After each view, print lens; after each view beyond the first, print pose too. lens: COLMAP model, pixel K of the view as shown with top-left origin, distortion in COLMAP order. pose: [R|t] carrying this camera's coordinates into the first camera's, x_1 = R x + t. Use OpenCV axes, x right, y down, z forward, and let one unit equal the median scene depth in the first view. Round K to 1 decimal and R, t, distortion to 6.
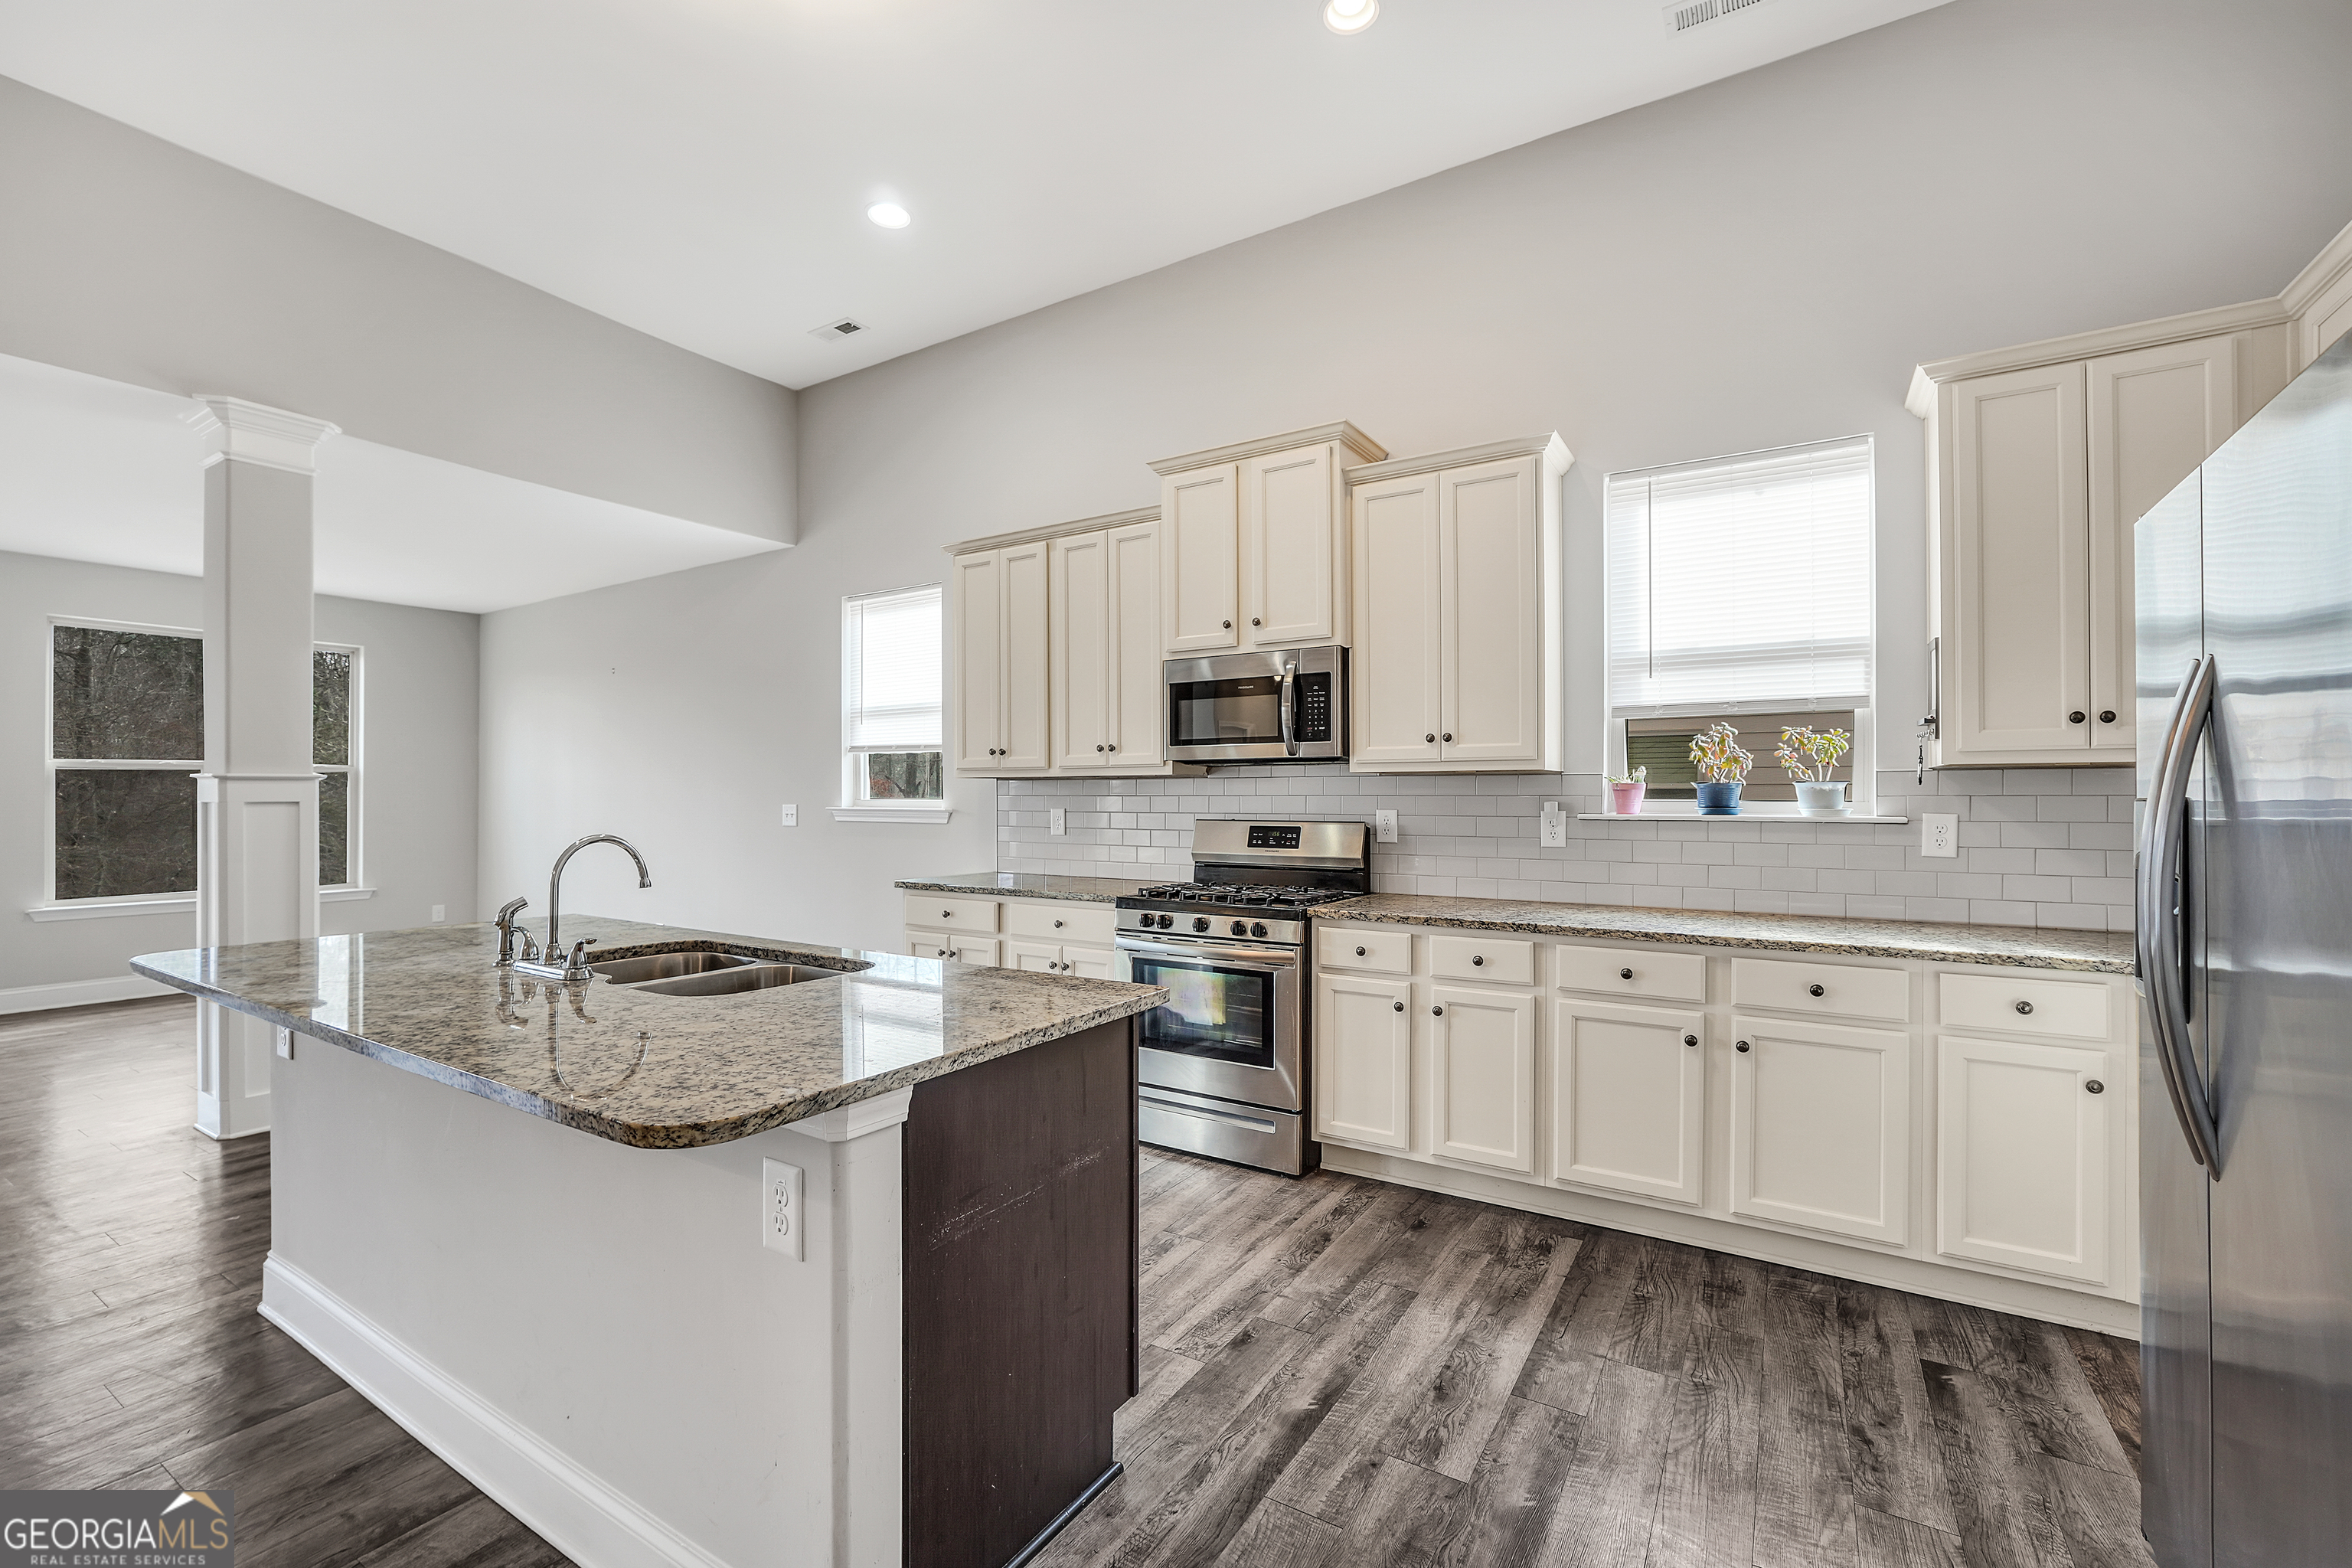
lens RADIAL K [[997.8, 0, 1156.6], [0, 997.8, 794.2], [0, 0, 1]] dist [-0.014059, 0.003494]
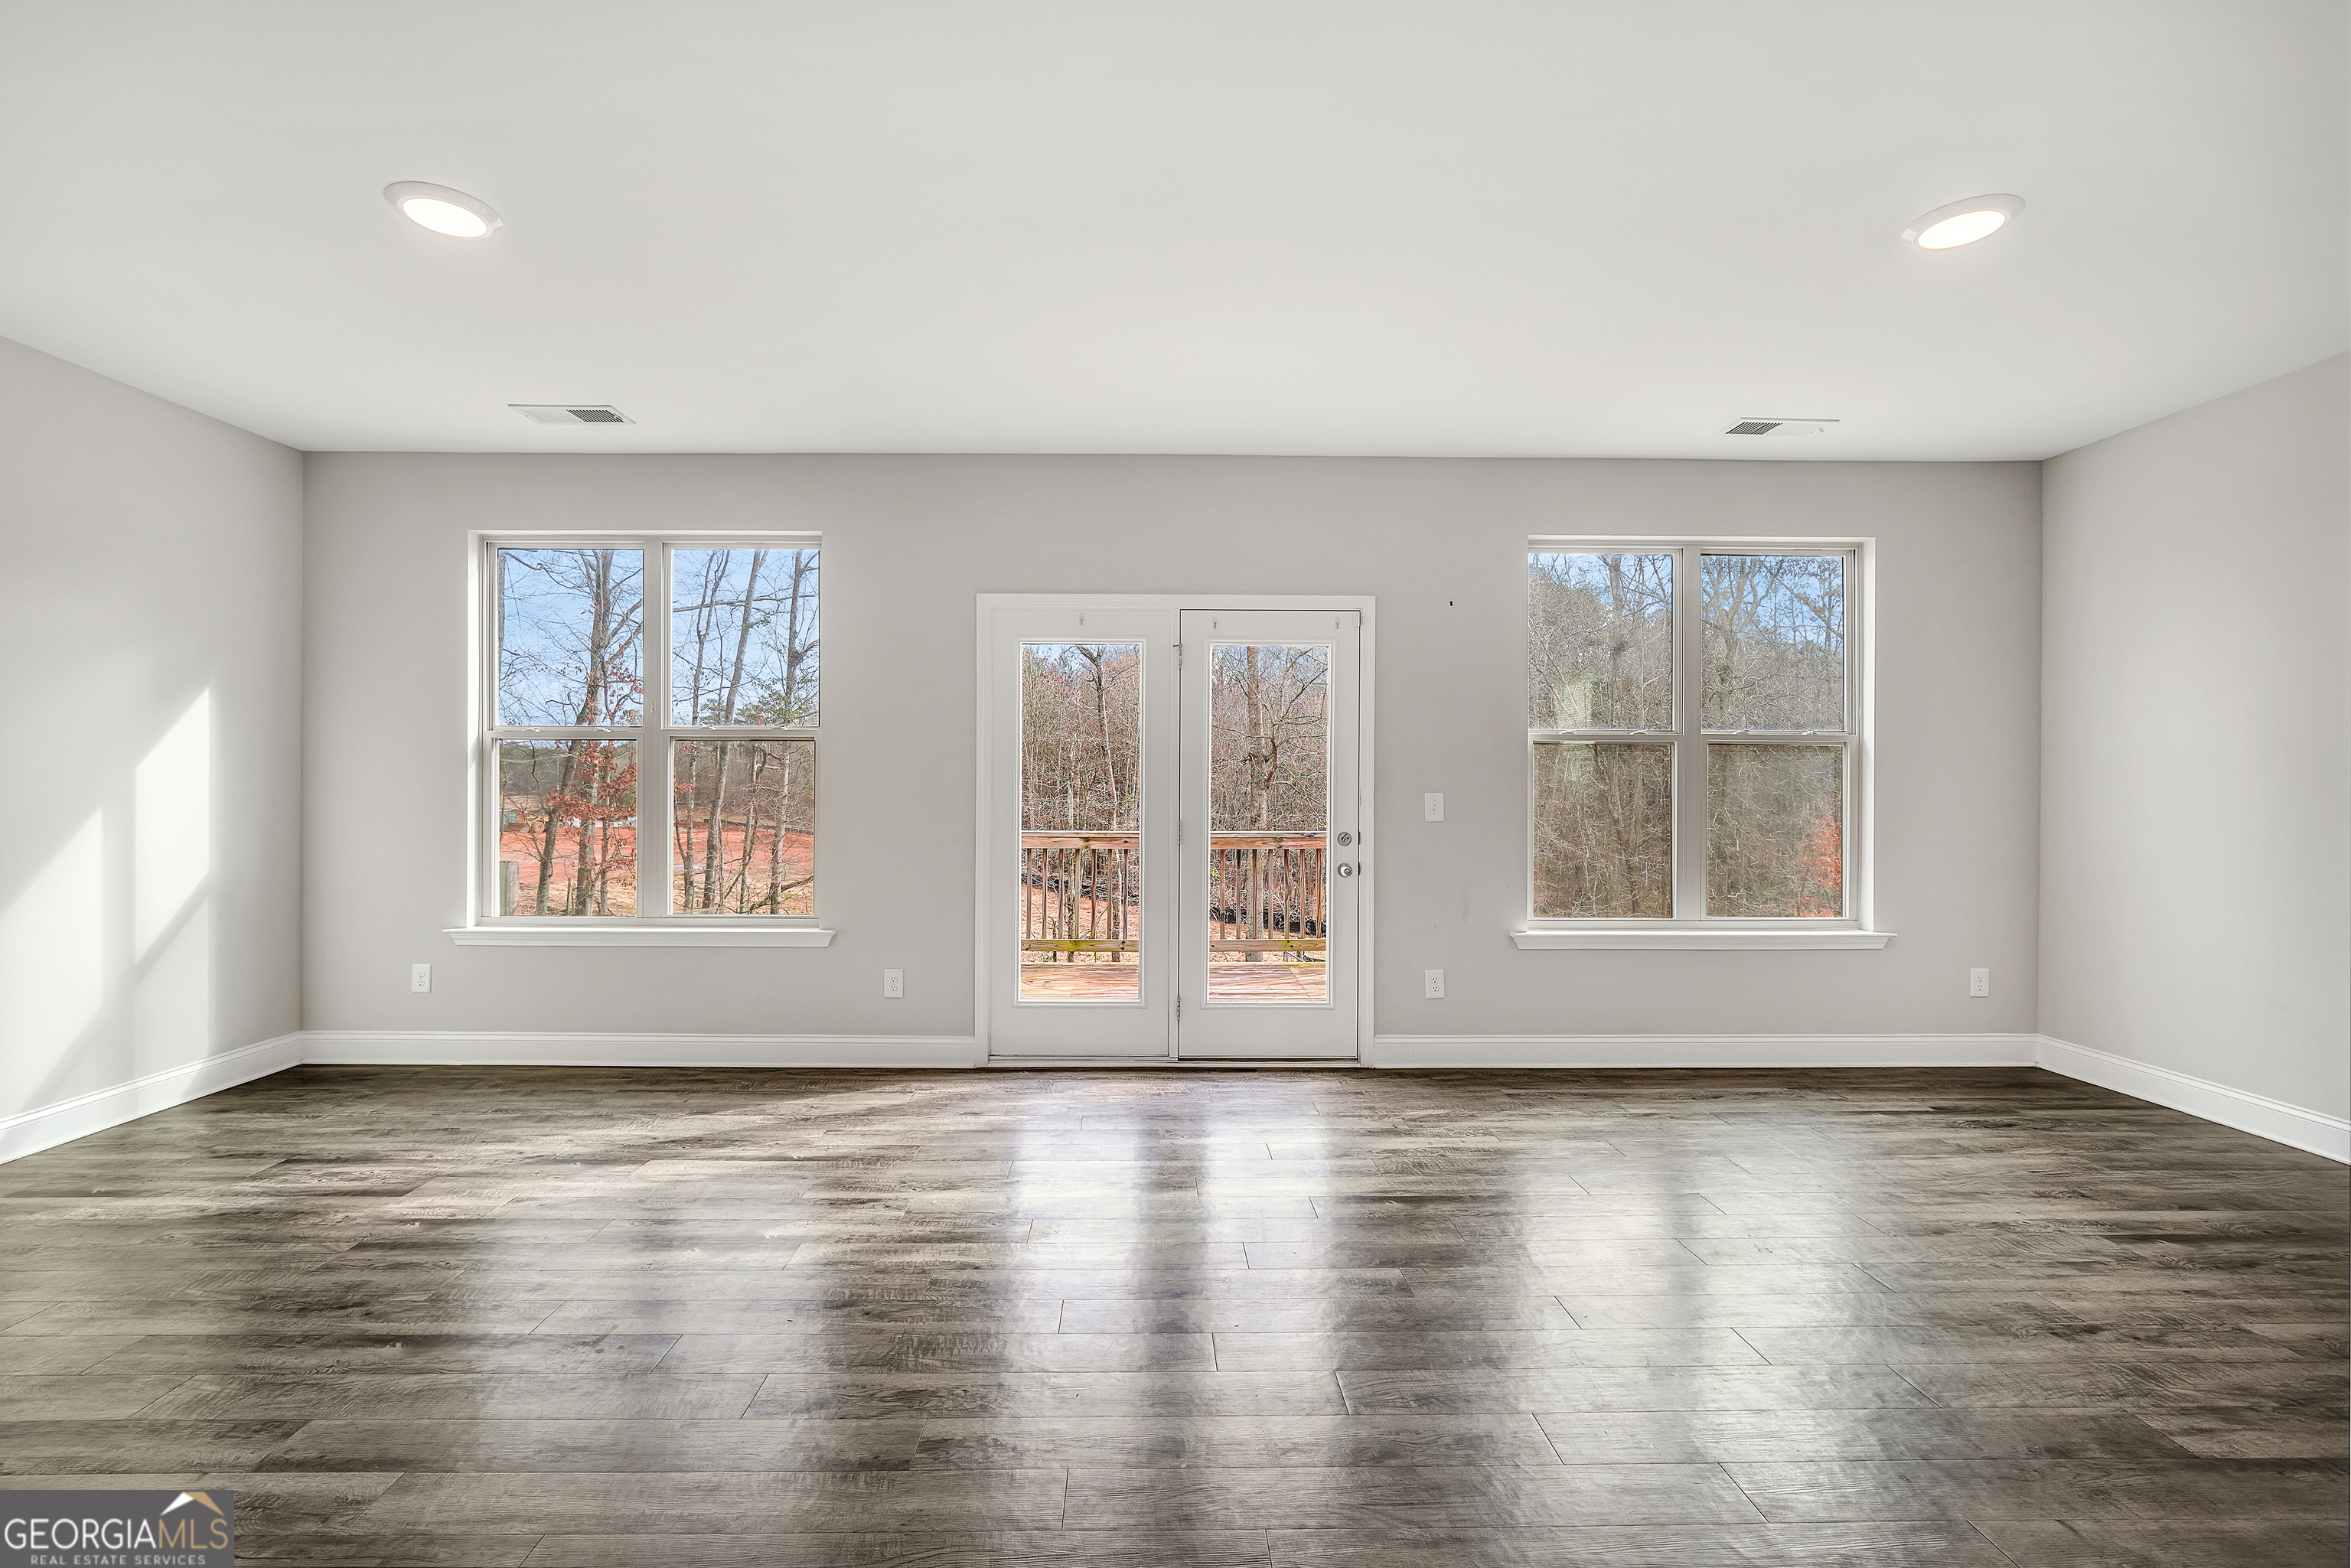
lens RADIAL K [[997.4, 0, 1145.4], [0, 997.4, 792.9], [0, 0, 1]] dist [-0.014059, 0.003494]
pose [[0.545174, 0.008609, -0.838278, -1.061674], [0.000891, 0.999941, 0.010849, 0.007632], [0.838322, -0.006661, 0.545134, 0.572861]]
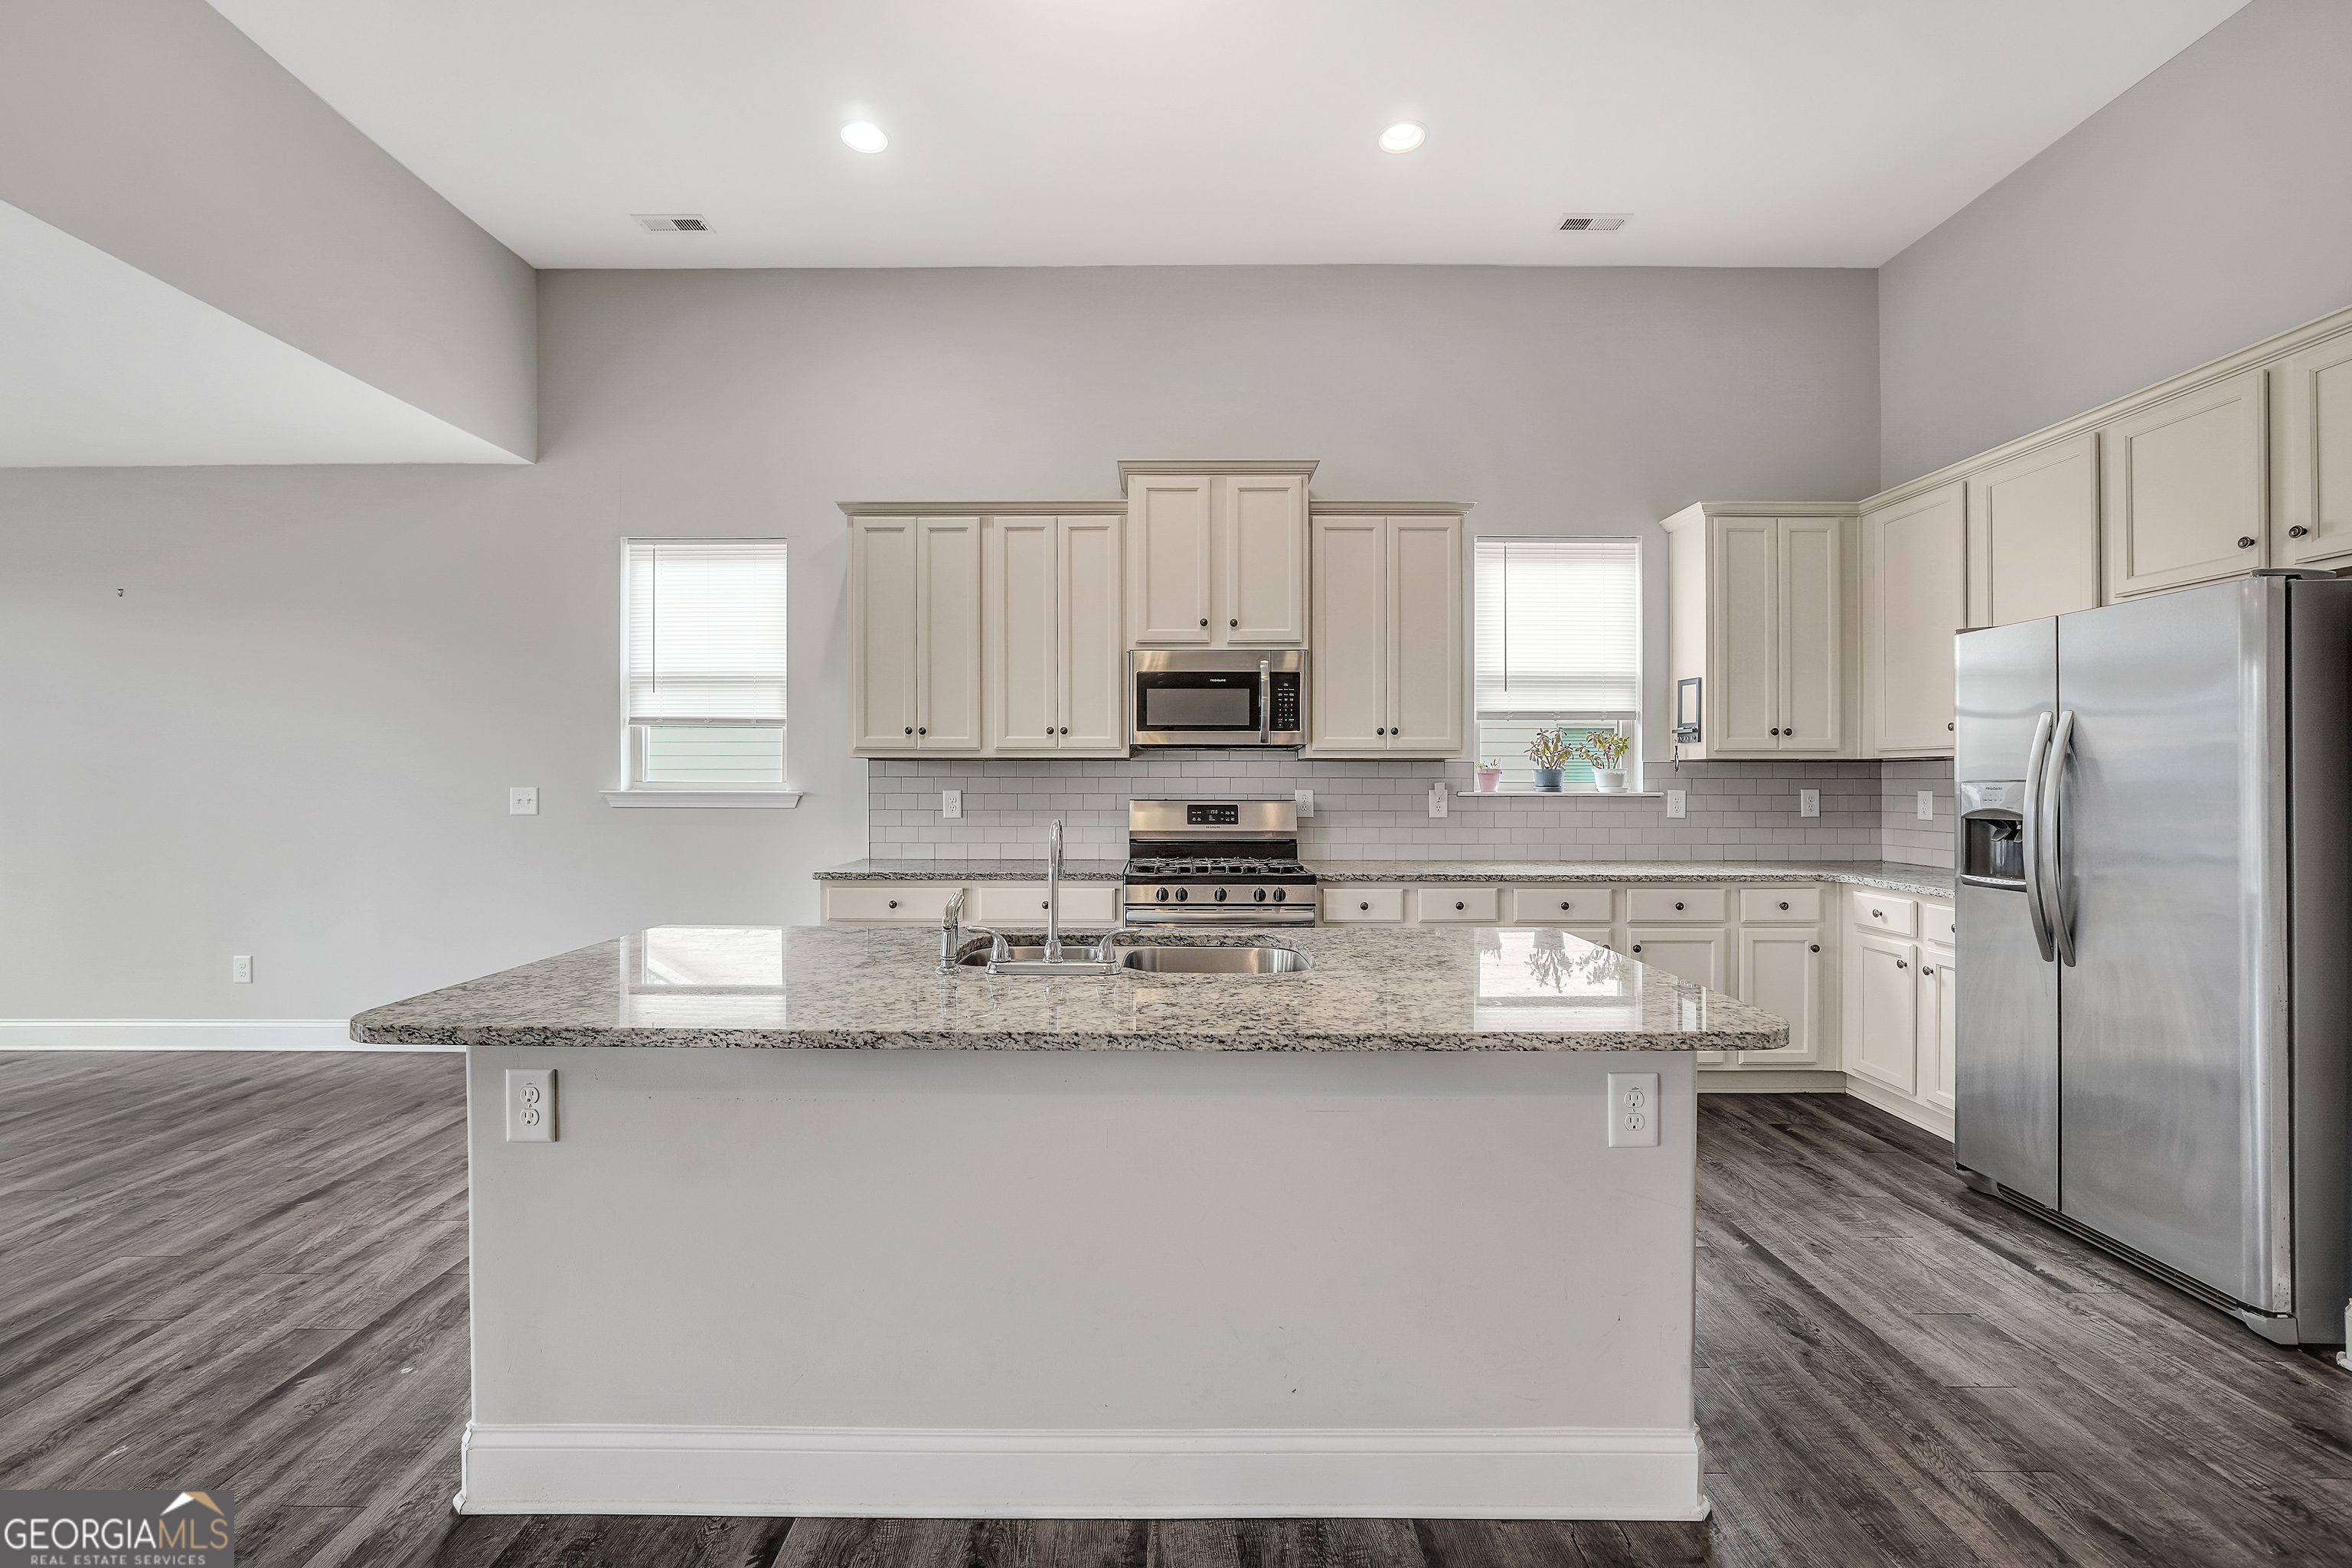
lens RADIAL K [[997.8, 0, 1157.1], [0, 997.8, 782.1], [0, 0, 1]] dist [-0.014059, 0.003494]
pose [[0.844005, -0.000290, 0.536335, -0.572497], [-0.002547, 0.999986, 0.004549, 0.001611], [-0.536329, -0.005205, 0.843993, 0.098203]]
